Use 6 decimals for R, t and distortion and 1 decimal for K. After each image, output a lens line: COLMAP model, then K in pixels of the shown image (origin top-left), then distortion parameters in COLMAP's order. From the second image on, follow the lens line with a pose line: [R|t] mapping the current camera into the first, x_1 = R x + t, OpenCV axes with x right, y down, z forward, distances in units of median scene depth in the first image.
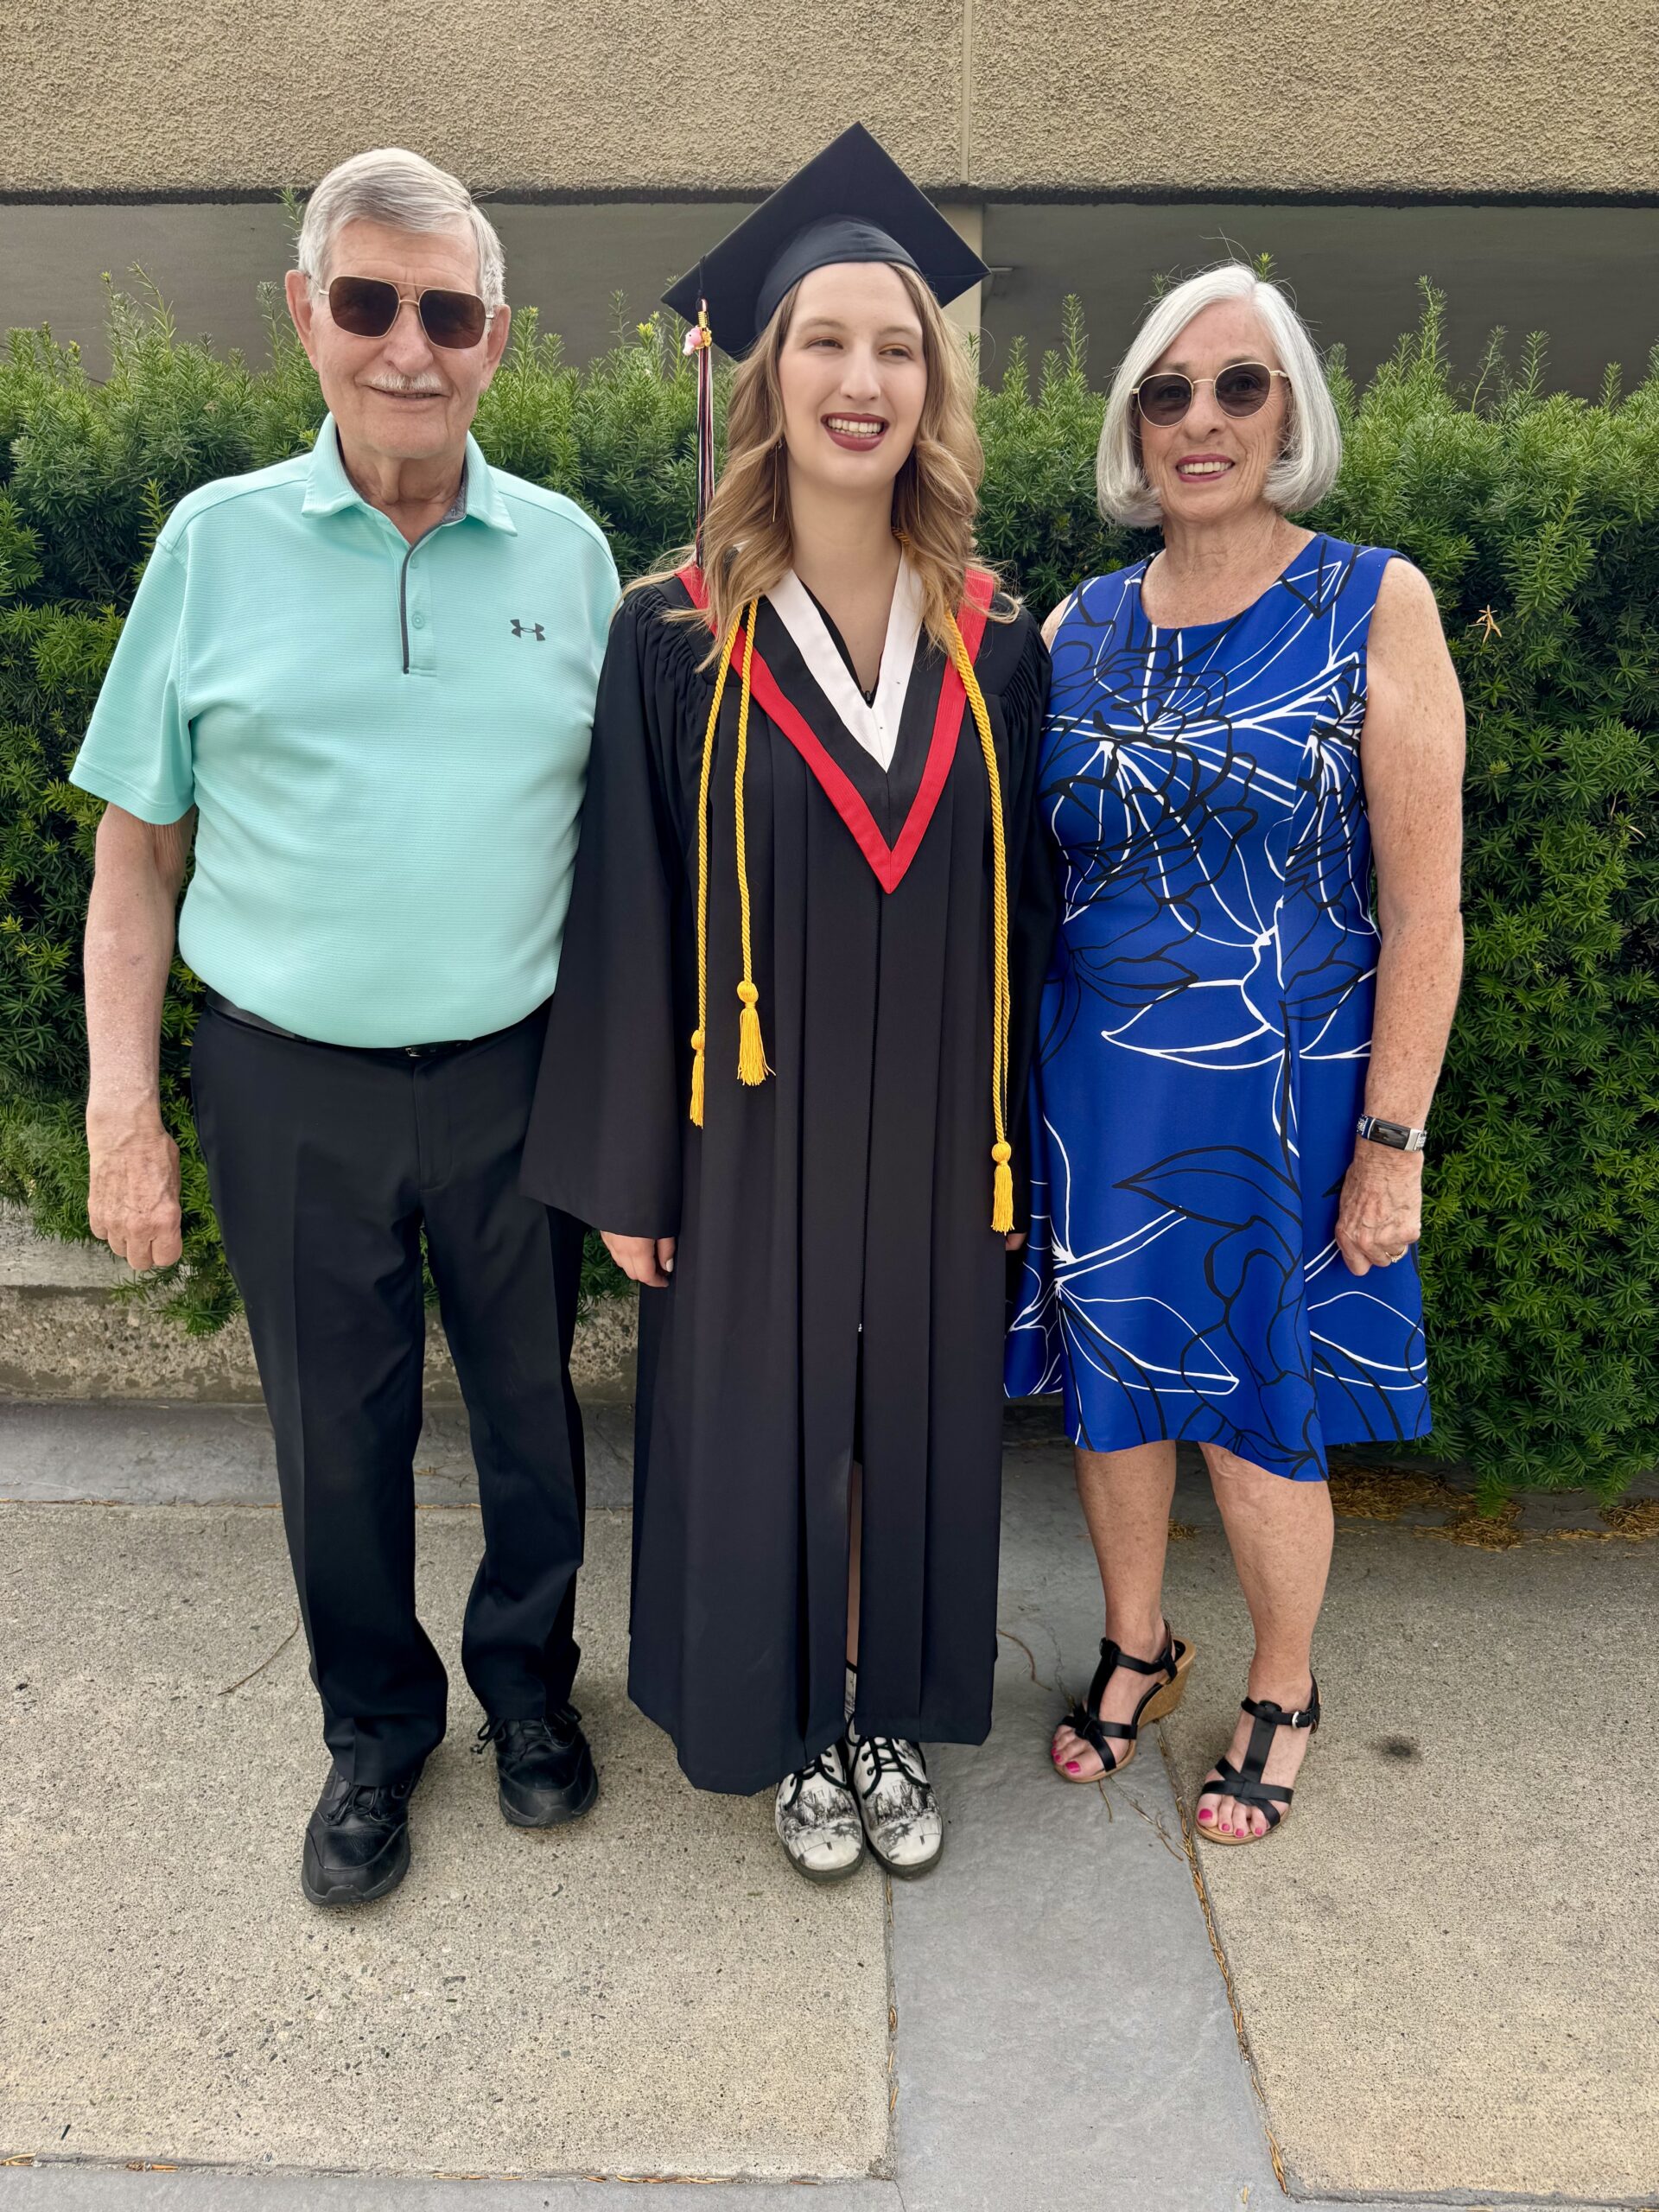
lens RADIAL K [[1552.4, 0, 837.7], [0, 1552.4, 1117.8], [0, 0, 1]] dist [-0.005465, -0.004551]
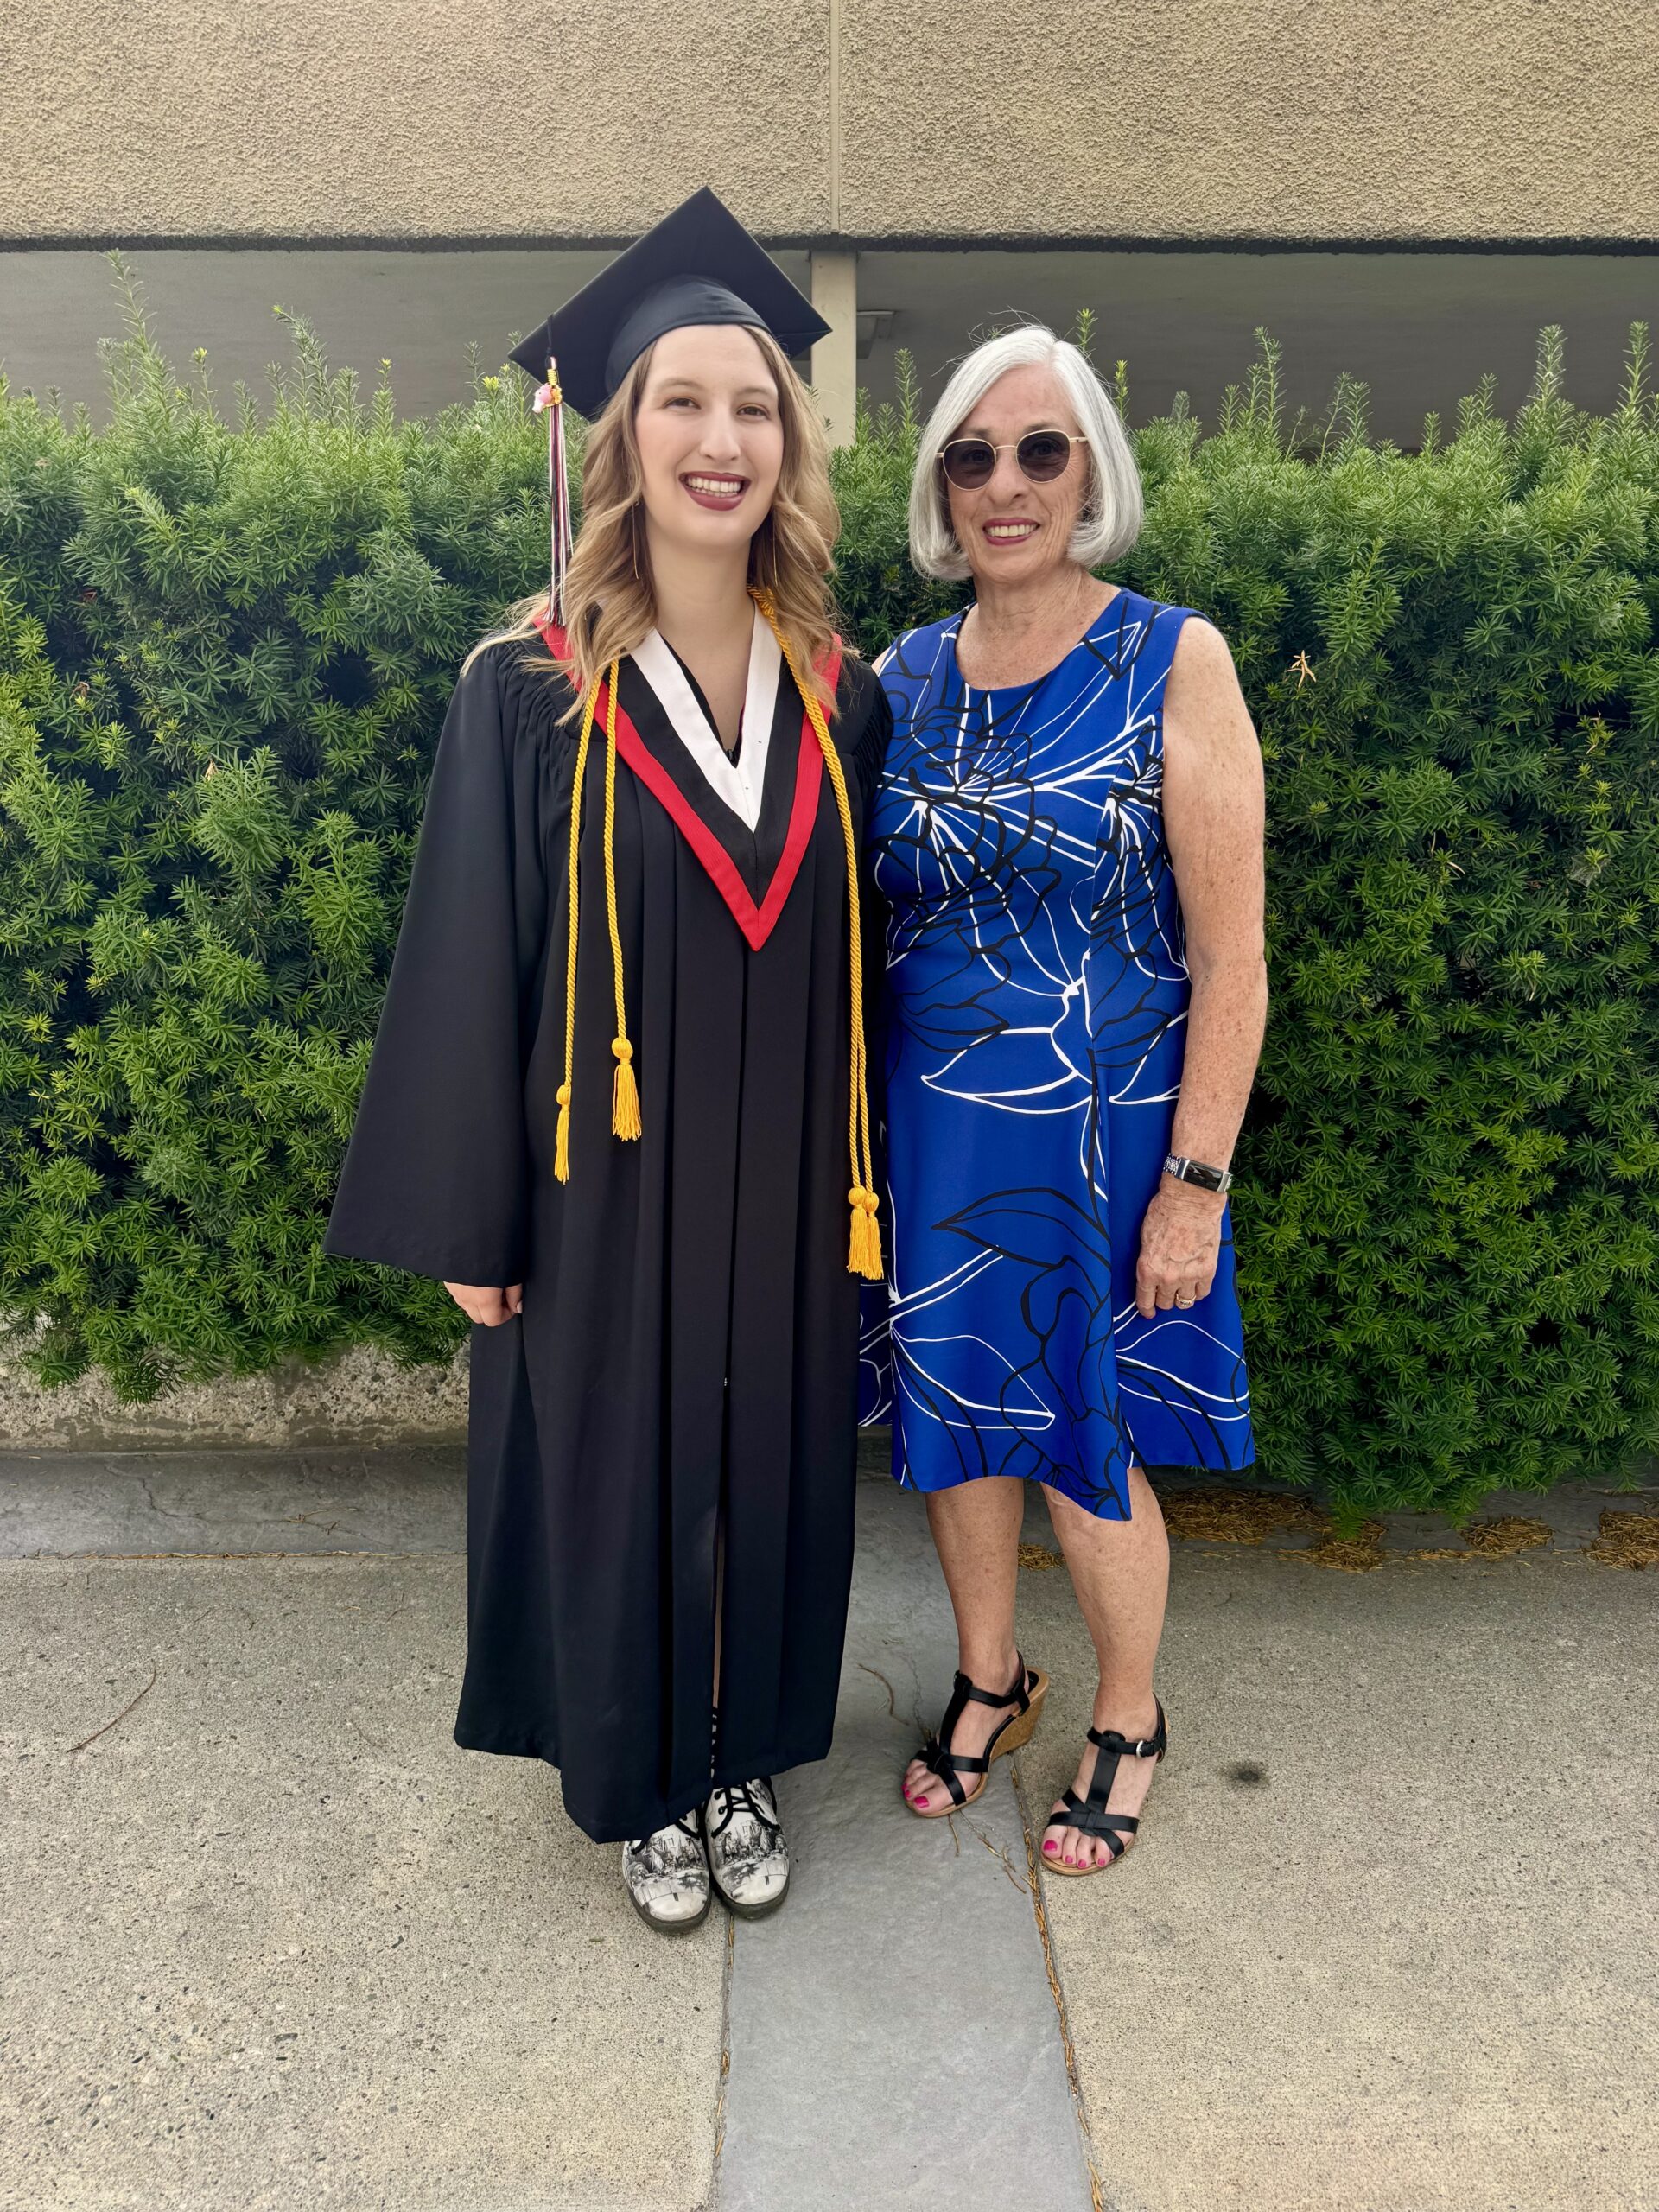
lens RADIAL K [[1552.8, 0, 827.3], [0, 1552.8, 1111.3], [0, 0, 1]] dist [-0.004360, -0.004221]
pose [[0.999446, -0.015760, 0.029330, 0.067399], [0.016329, 0.999681, -0.019271, -0.010410], [-0.029017, 0.019739, 0.999384, -0.012164]]
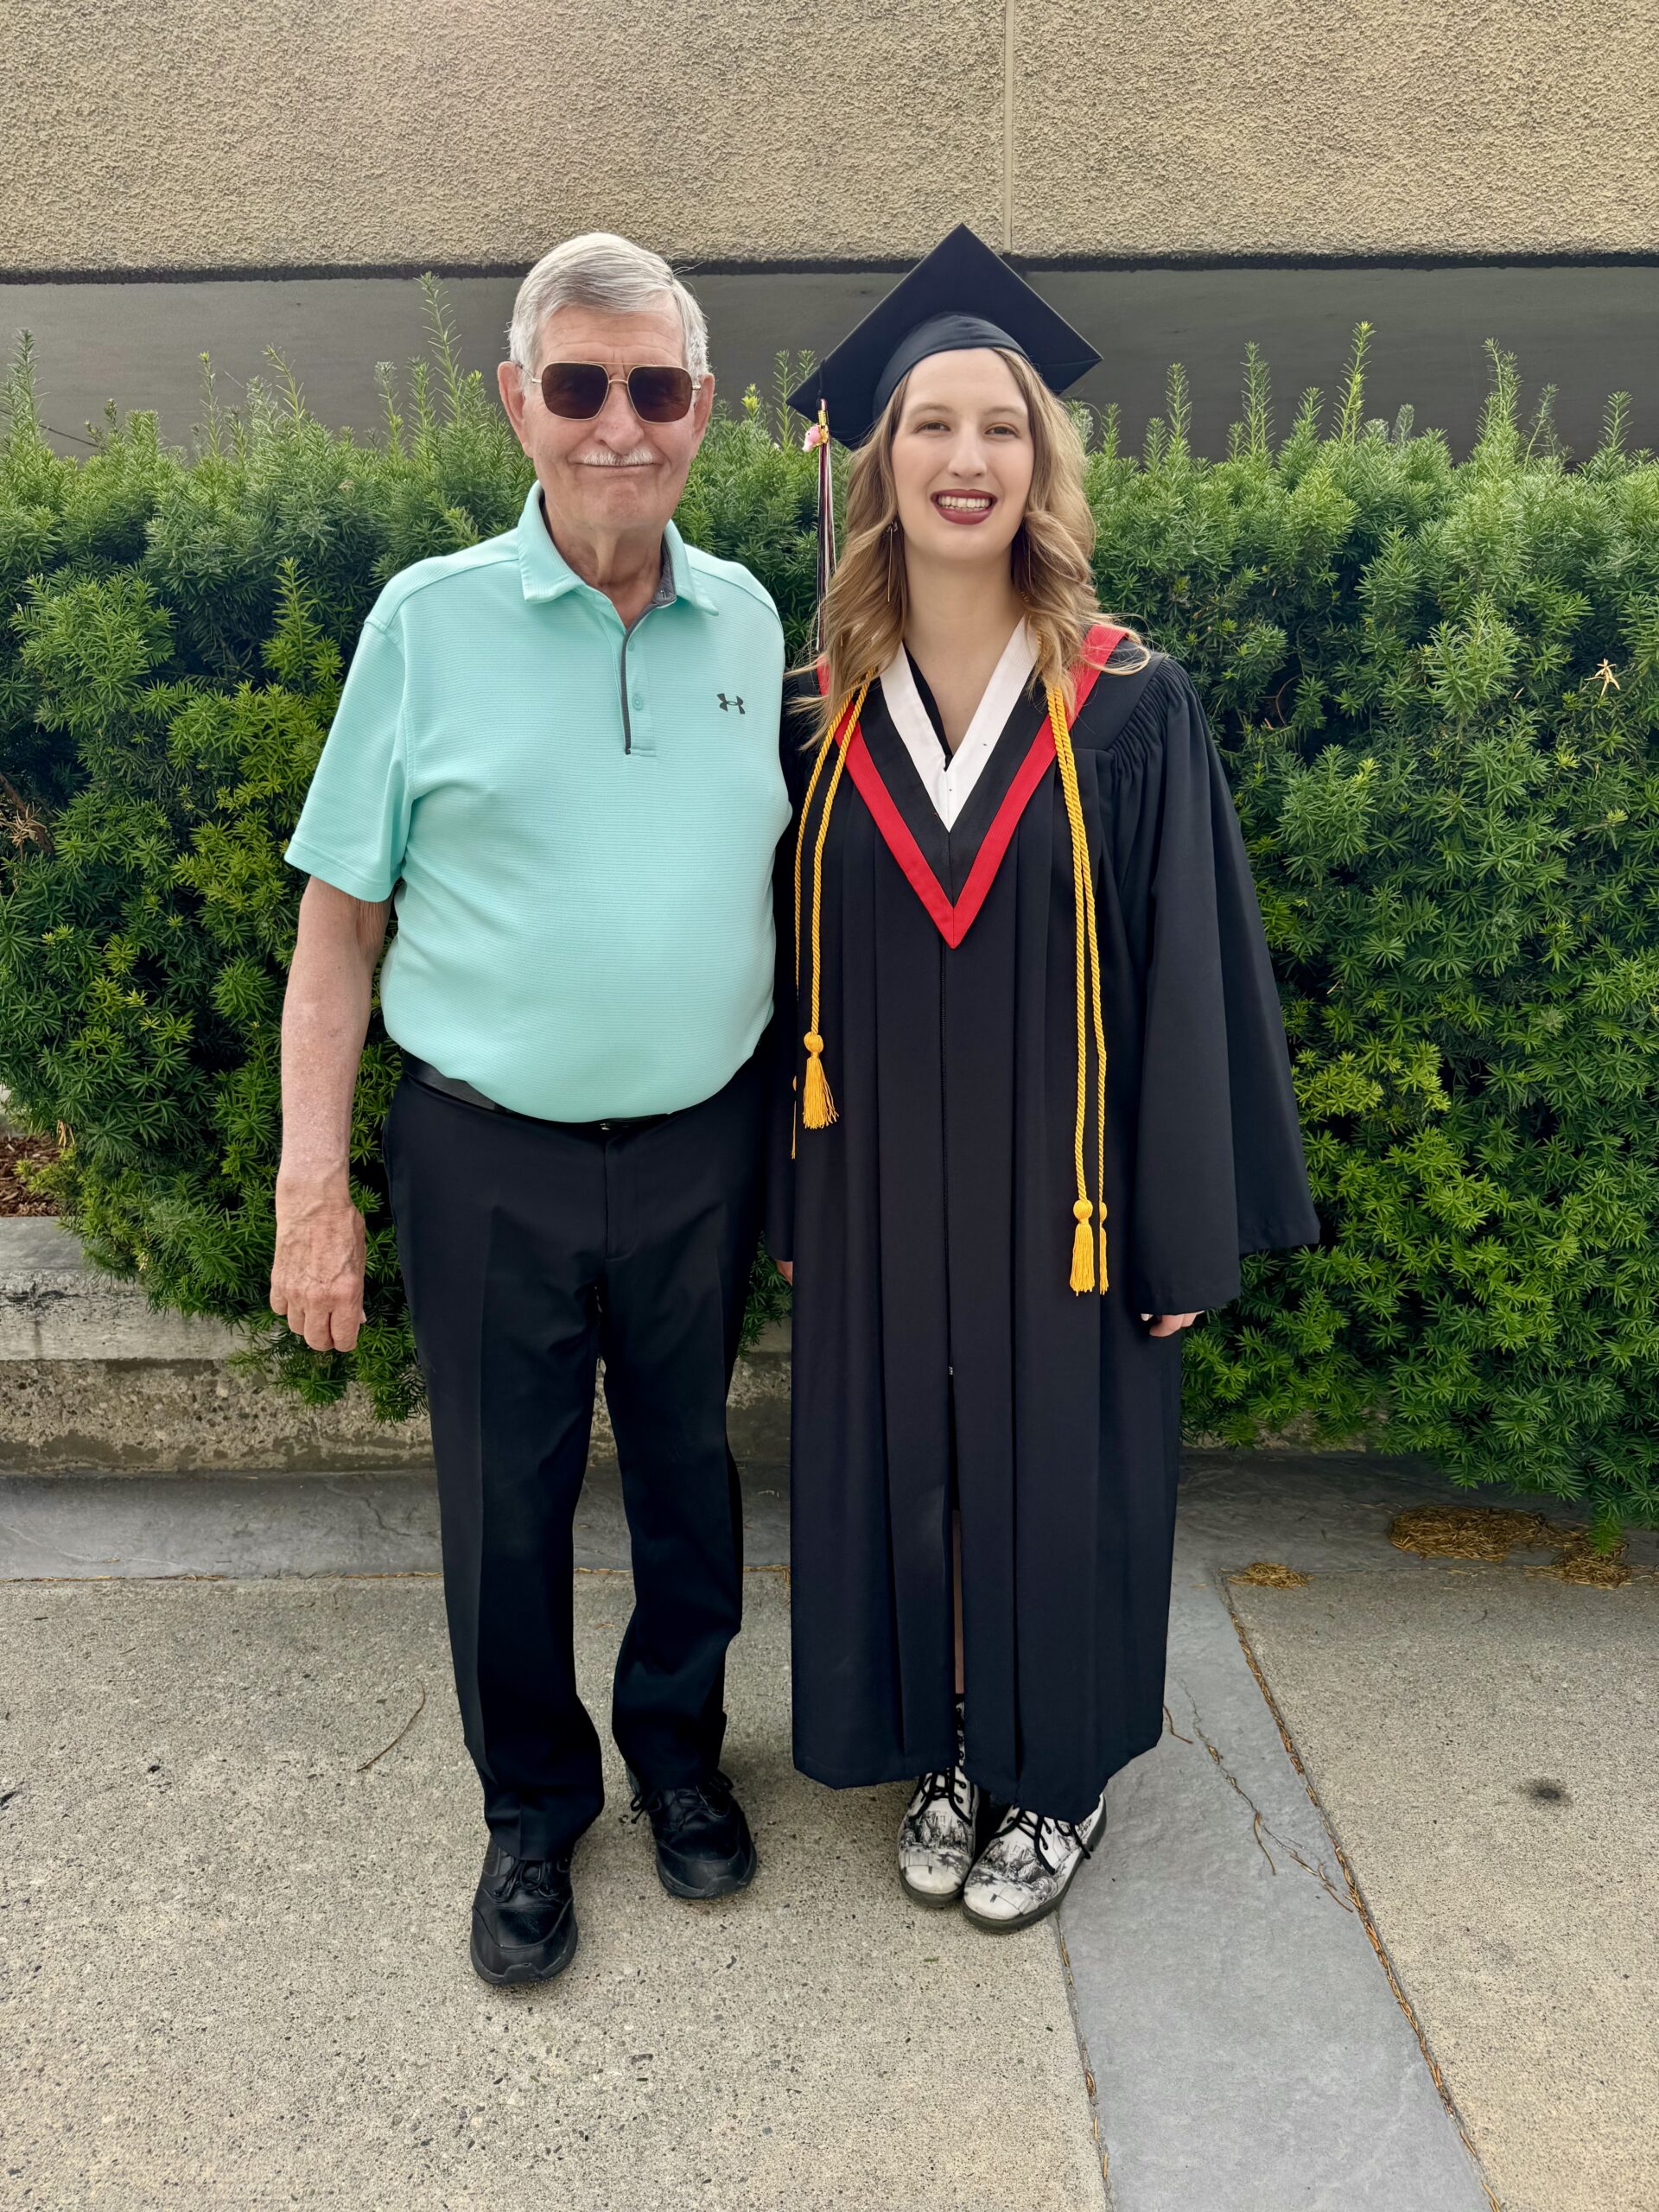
lens RADIAL K [[1552.4, 0, 837.7], [0, 1552.4, 1117.8], [0, 0, 1]] dist [-0.005465, -0.004551]
pose [[0.999629, -0.021916, 0.016186, -0.106150], [0.022383, 0.999323, -0.029213, -0.009202], [-0.015534, 0.029565, 0.999442, -0.005528]]
